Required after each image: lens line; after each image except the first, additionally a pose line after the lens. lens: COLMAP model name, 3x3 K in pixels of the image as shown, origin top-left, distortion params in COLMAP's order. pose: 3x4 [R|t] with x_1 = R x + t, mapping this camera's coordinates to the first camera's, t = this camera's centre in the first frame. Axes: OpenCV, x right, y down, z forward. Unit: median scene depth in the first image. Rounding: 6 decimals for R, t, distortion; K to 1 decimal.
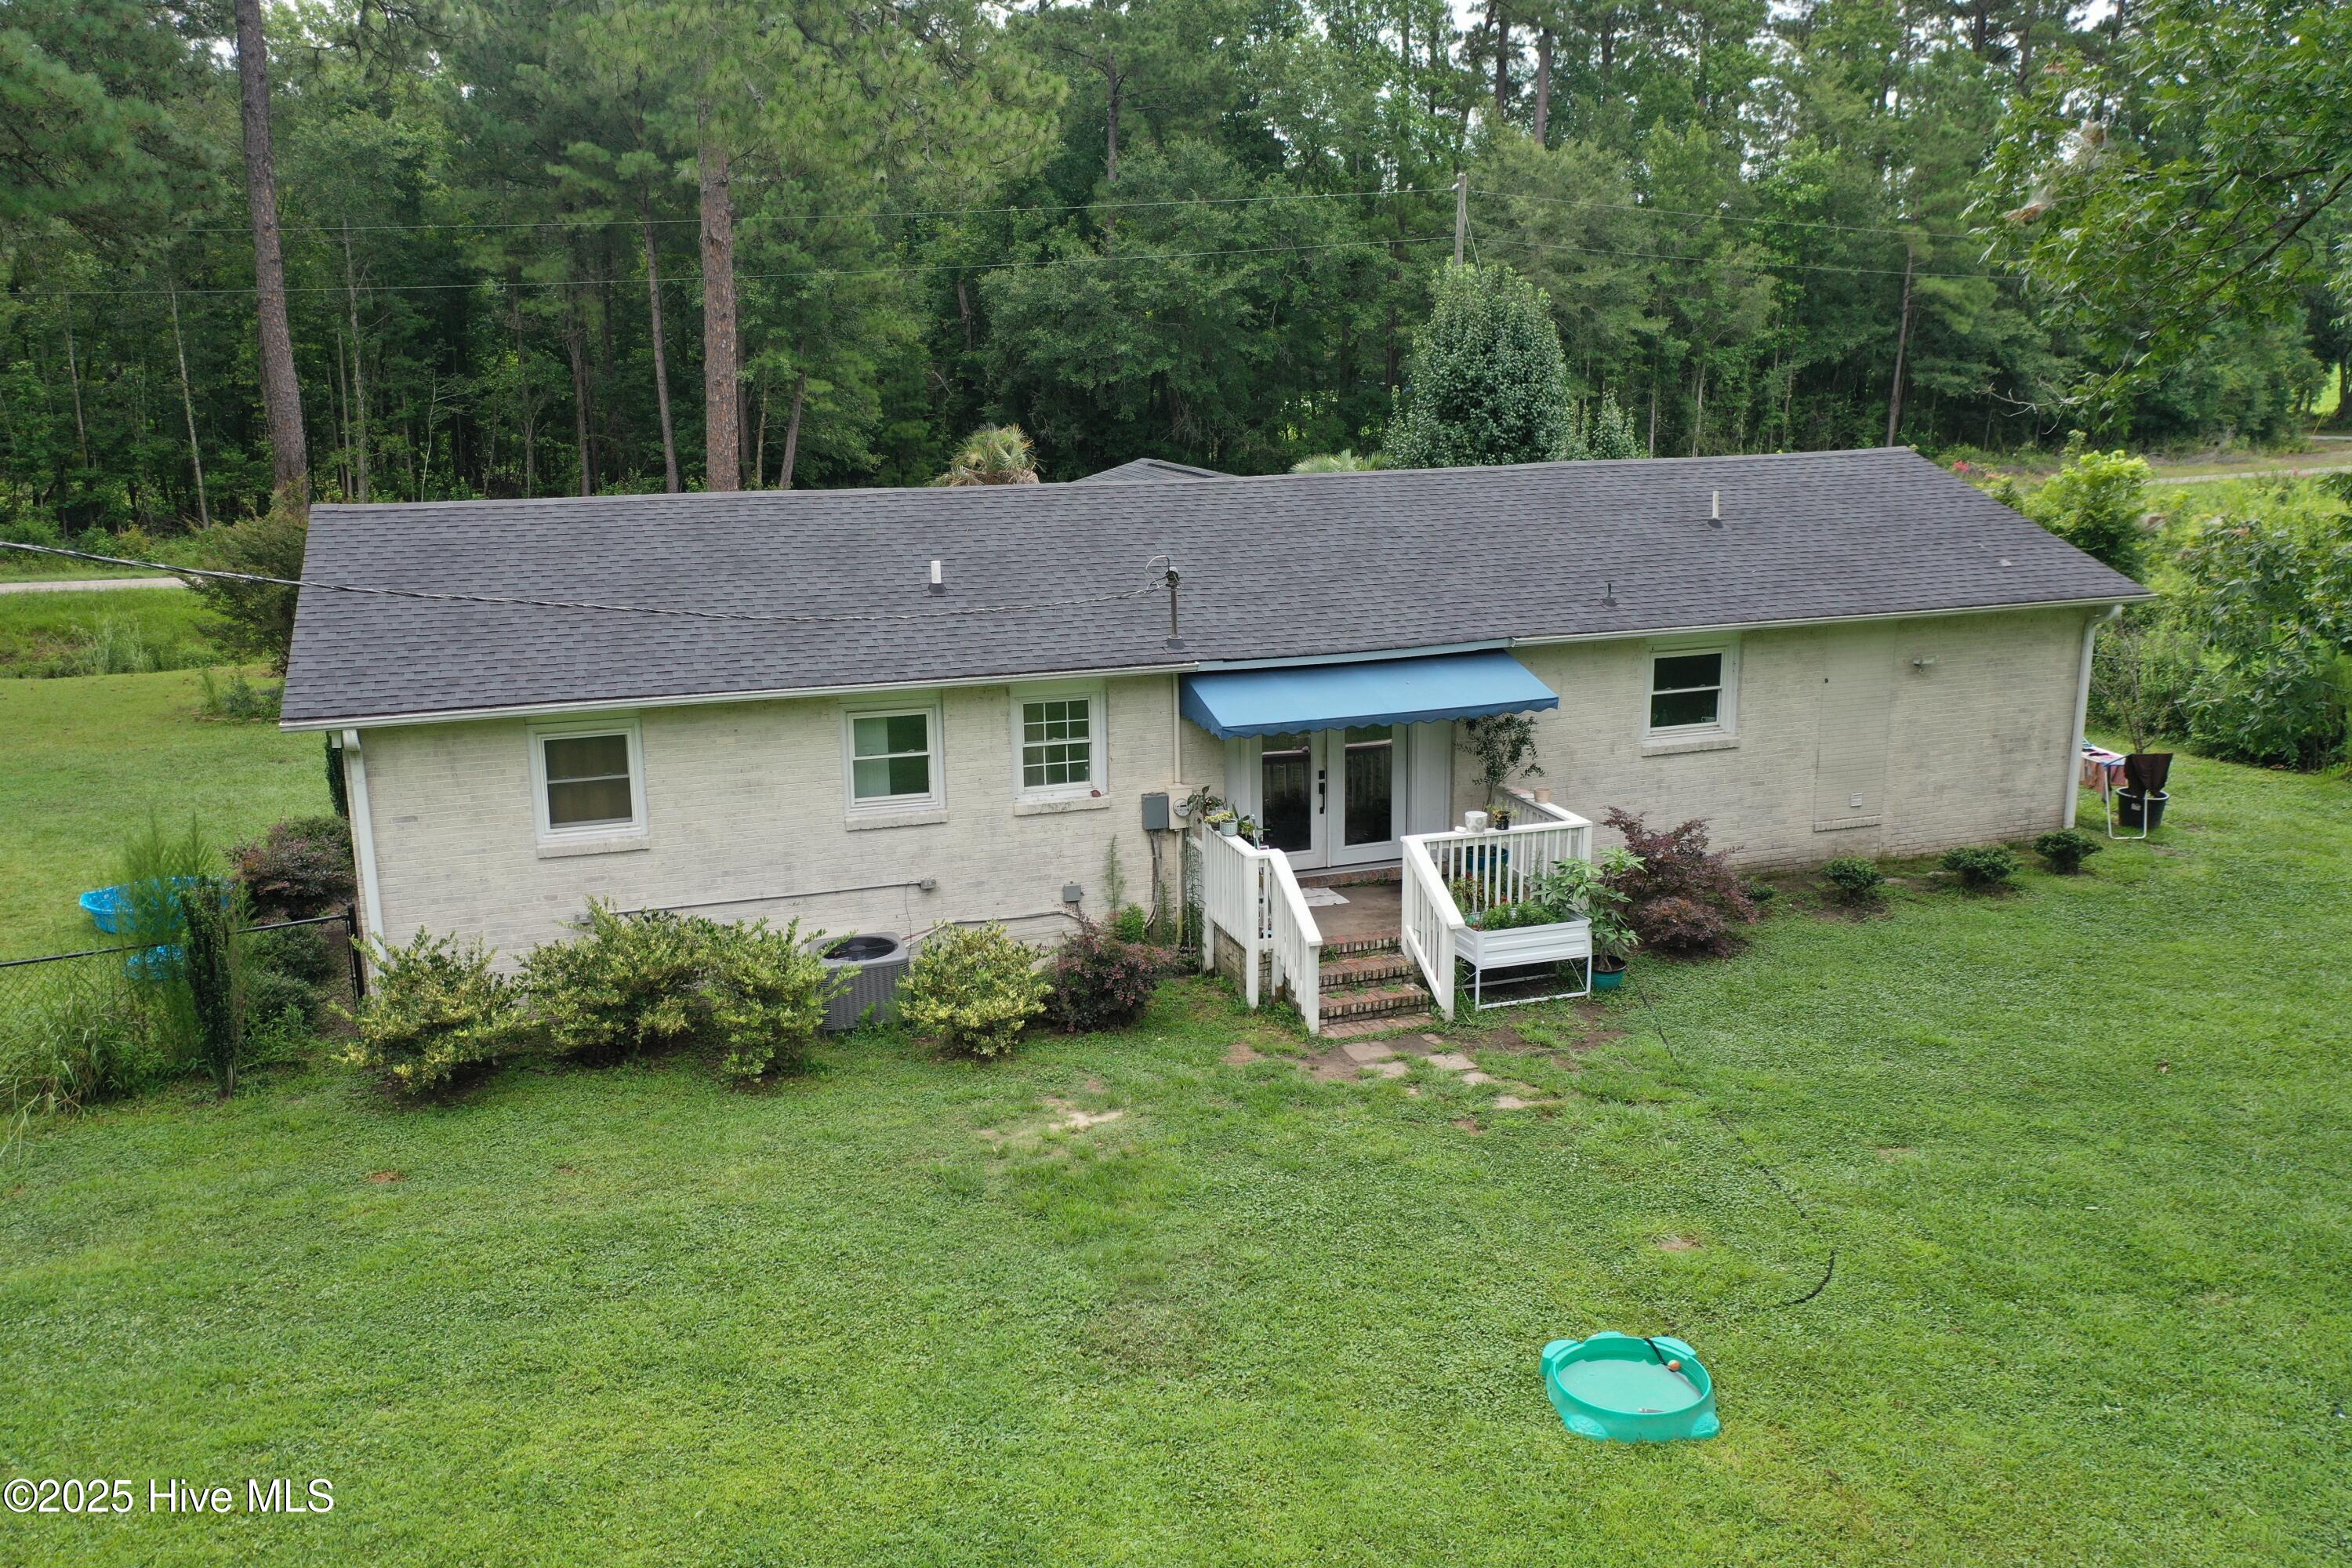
lens RADIAL K [[1869.4, 0, 1181.4], [0, 1869.4, 748.7], [0, 0, 1]] dist [0.019247, 0.011957]
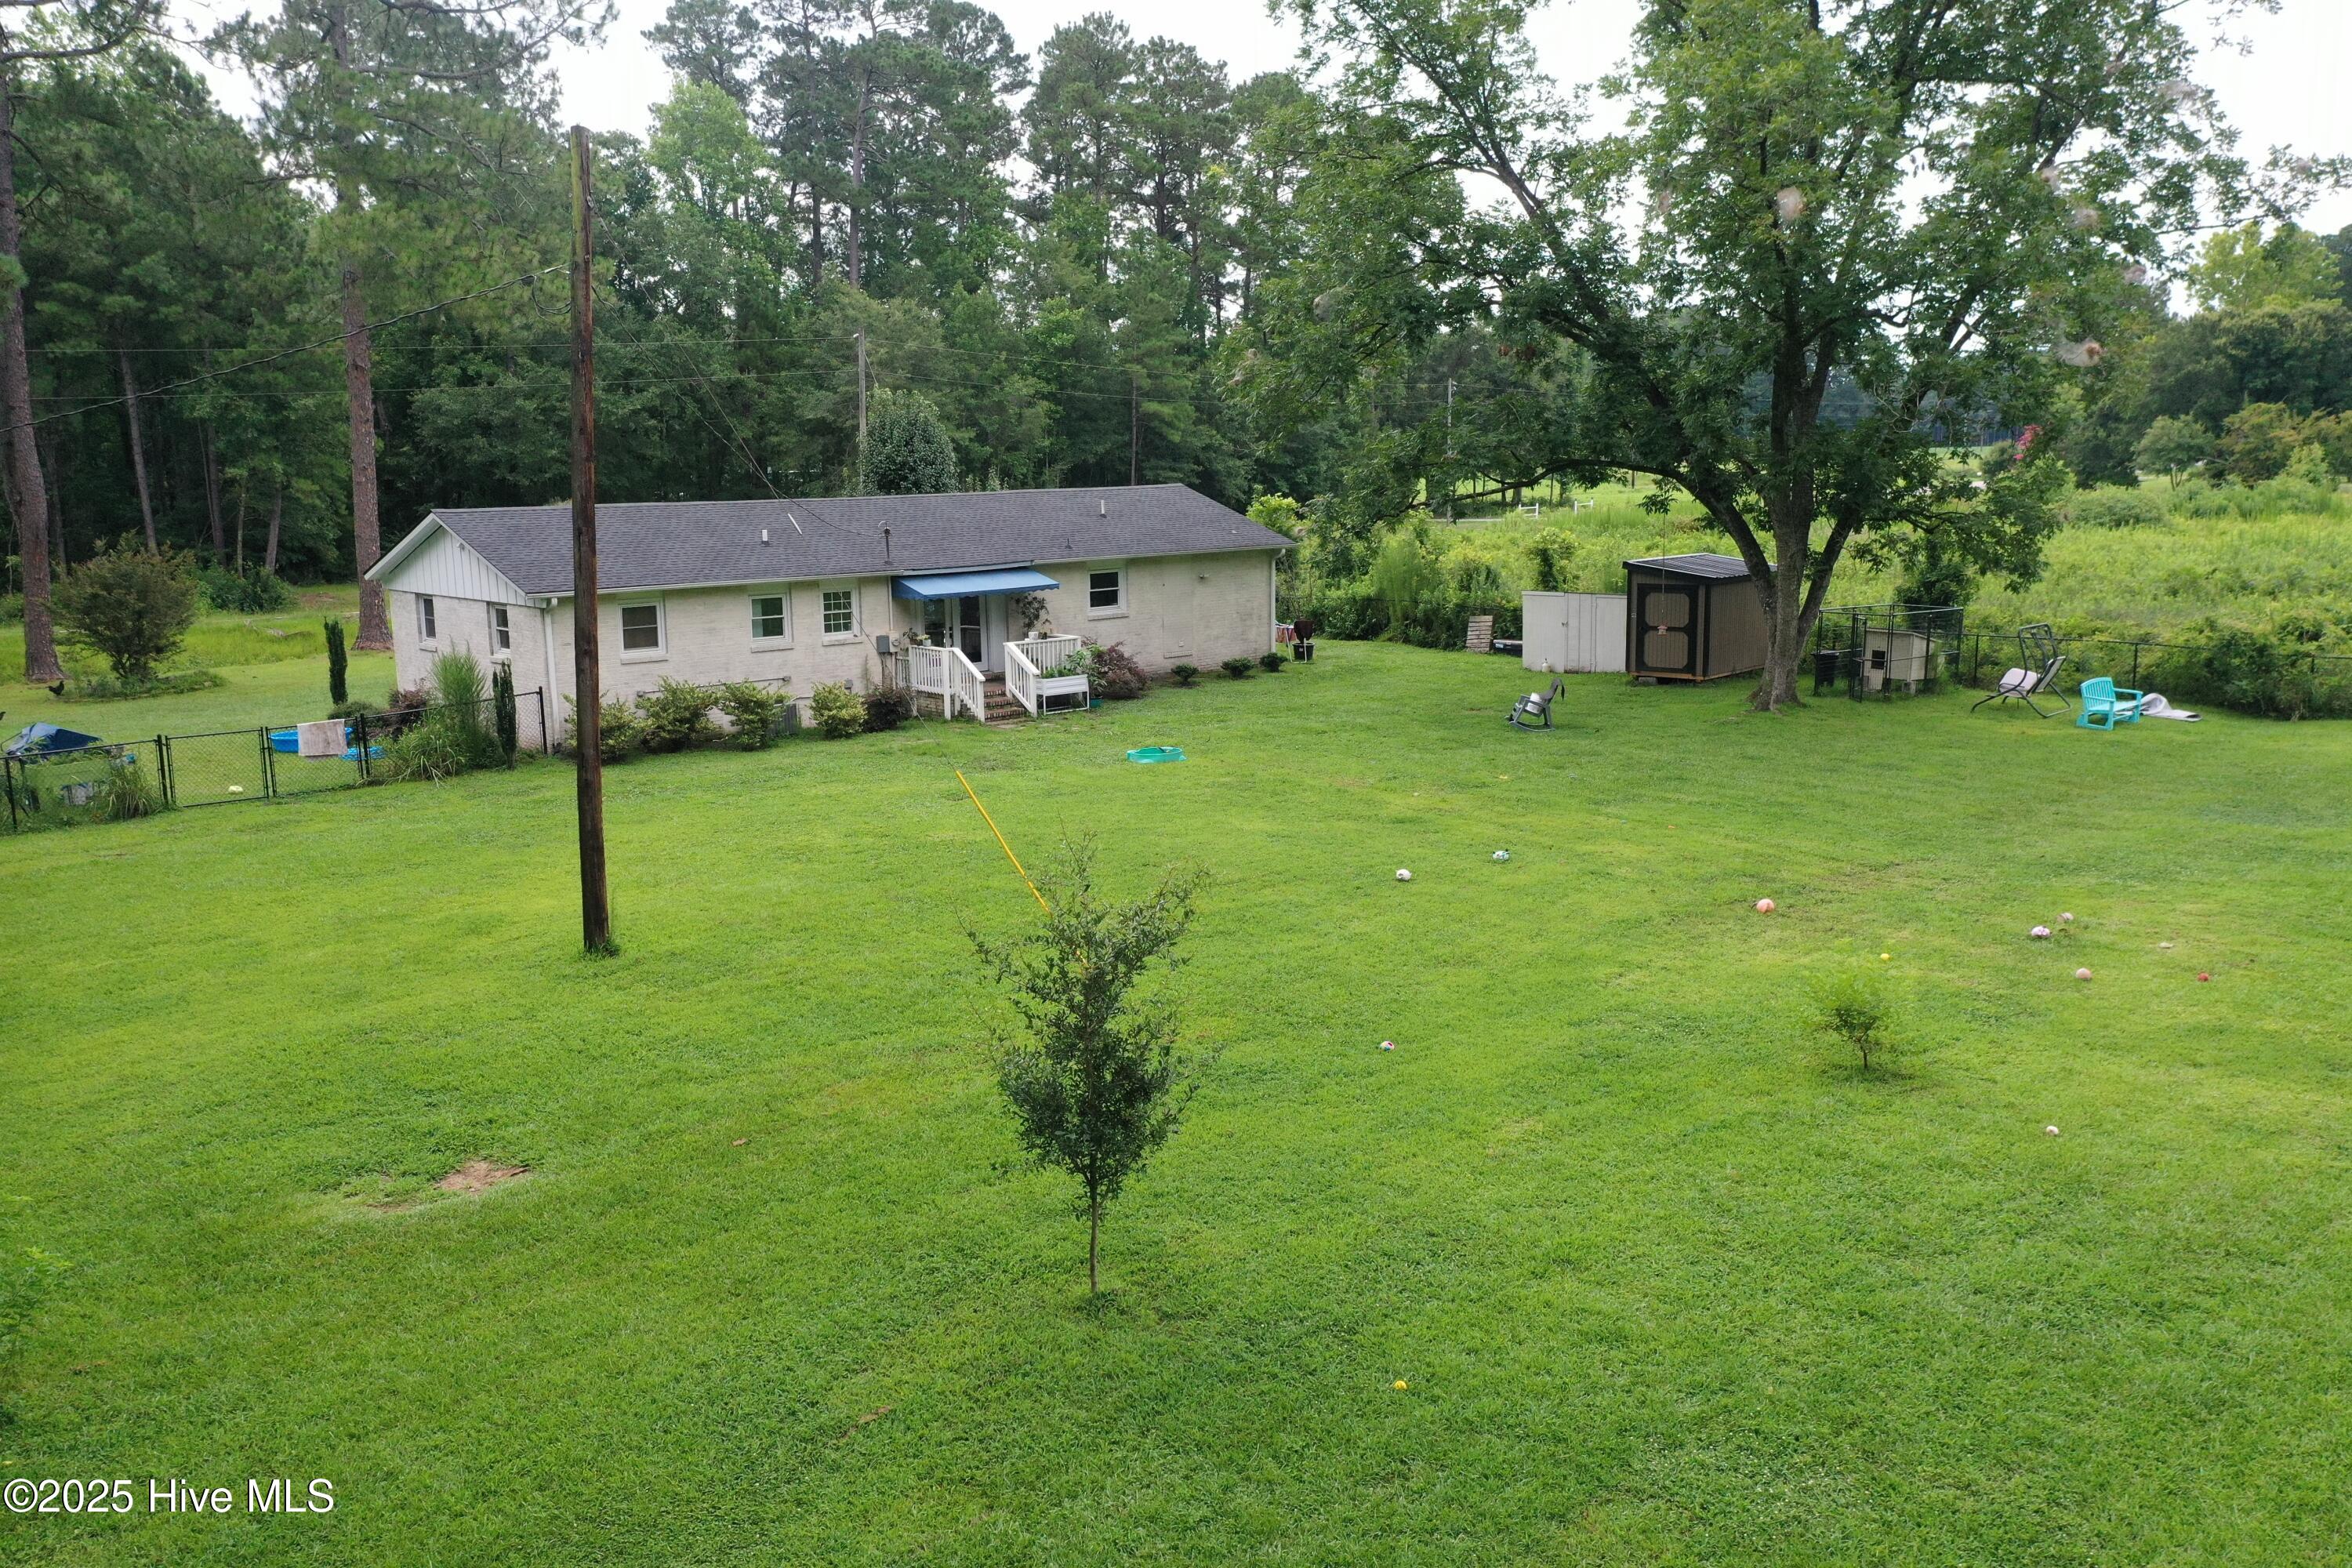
lens RADIAL K [[1869.4, 0, 1181.4], [0, 1869.4, 748.7], [0, 0, 1]] dist [0.019247, 0.011957]
pose [[0.920789, -0.067150, 0.384238, -0.469519], [0.091323, 0.994804, -0.044994, 0.248620], [-0.379221, 0.076520, 0.922137, -0.957104]]
